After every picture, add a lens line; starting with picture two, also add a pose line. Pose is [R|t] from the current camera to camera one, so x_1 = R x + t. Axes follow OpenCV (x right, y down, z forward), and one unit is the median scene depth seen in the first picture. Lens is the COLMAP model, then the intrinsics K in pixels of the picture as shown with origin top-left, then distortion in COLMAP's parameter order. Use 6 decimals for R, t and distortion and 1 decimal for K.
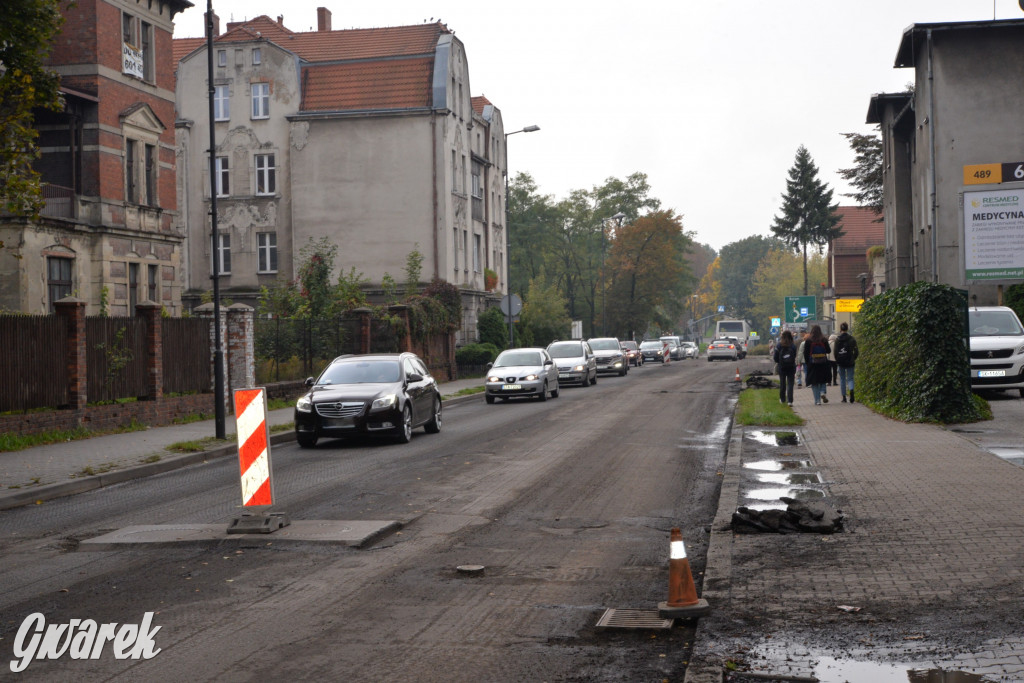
lens RADIAL K [[1802.0, 0, 512.0], [0, 1802.0, 341.5], [0, 0, 1]] dist [-0.059034, -0.032926]
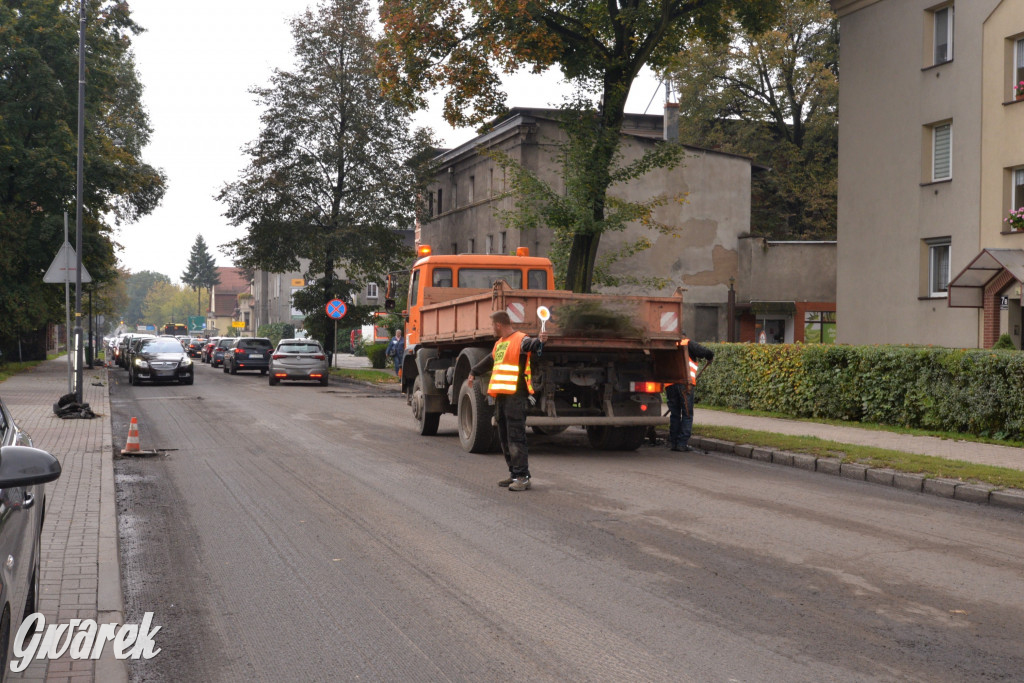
lens RADIAL K [[1802.0, 0, 512.0], [0, 1802.0, 341.5], [0, 0, 1]] dist [-0.059034, -0.032926]
pose [[0.926907, 0.035602, 0.373599, -0.331218], [-0.033948, 0.999363, -0.011009, 0.014759], [-0.373753, -0.002479, 0.927525, -1.205544]]
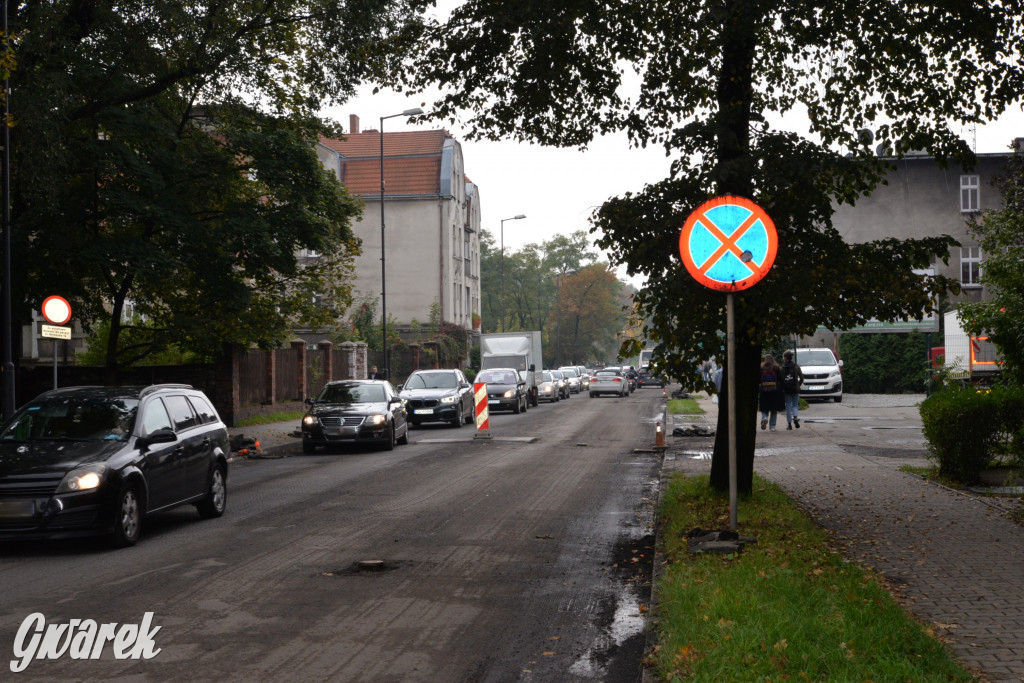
lens RADIAL K [[1802.0, 0, 512.0], [0, 1802.0, 341.5], [0, 0, 1]] dist [-0.059034, -0.032926]
pose [[0.998912, 0.010422, 0.045460, -0.050040], [-0.009679, 0.999817, -0.016529, 0.002412], [-0.045624, 0.016071, 0.998829, -0.347175]]
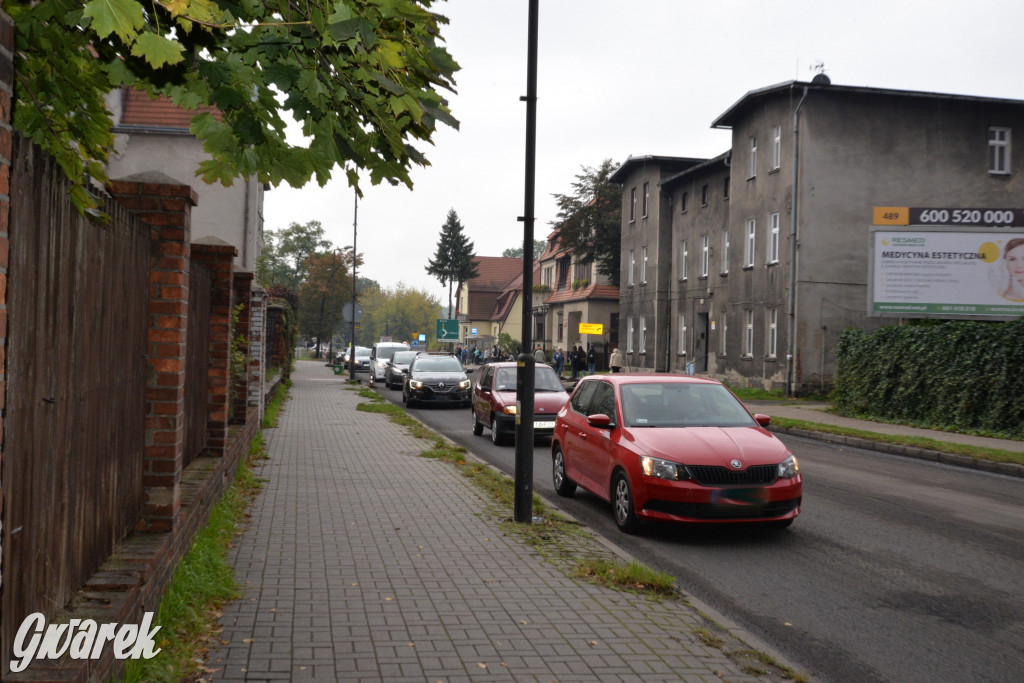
lens RADIAL K [[1110.2, 0, 512.0], [0, 1110.2, 341.5], [0, 0, 1]] dist [-0.052789, 0.003047]
pose [[0.937421, 0.048638, 0.344784, -0.119732], [-0.046352, 0.998814, -0.014876, 0.002536], [-0.345099, -0.002036, 0.938564, 0.293787]]
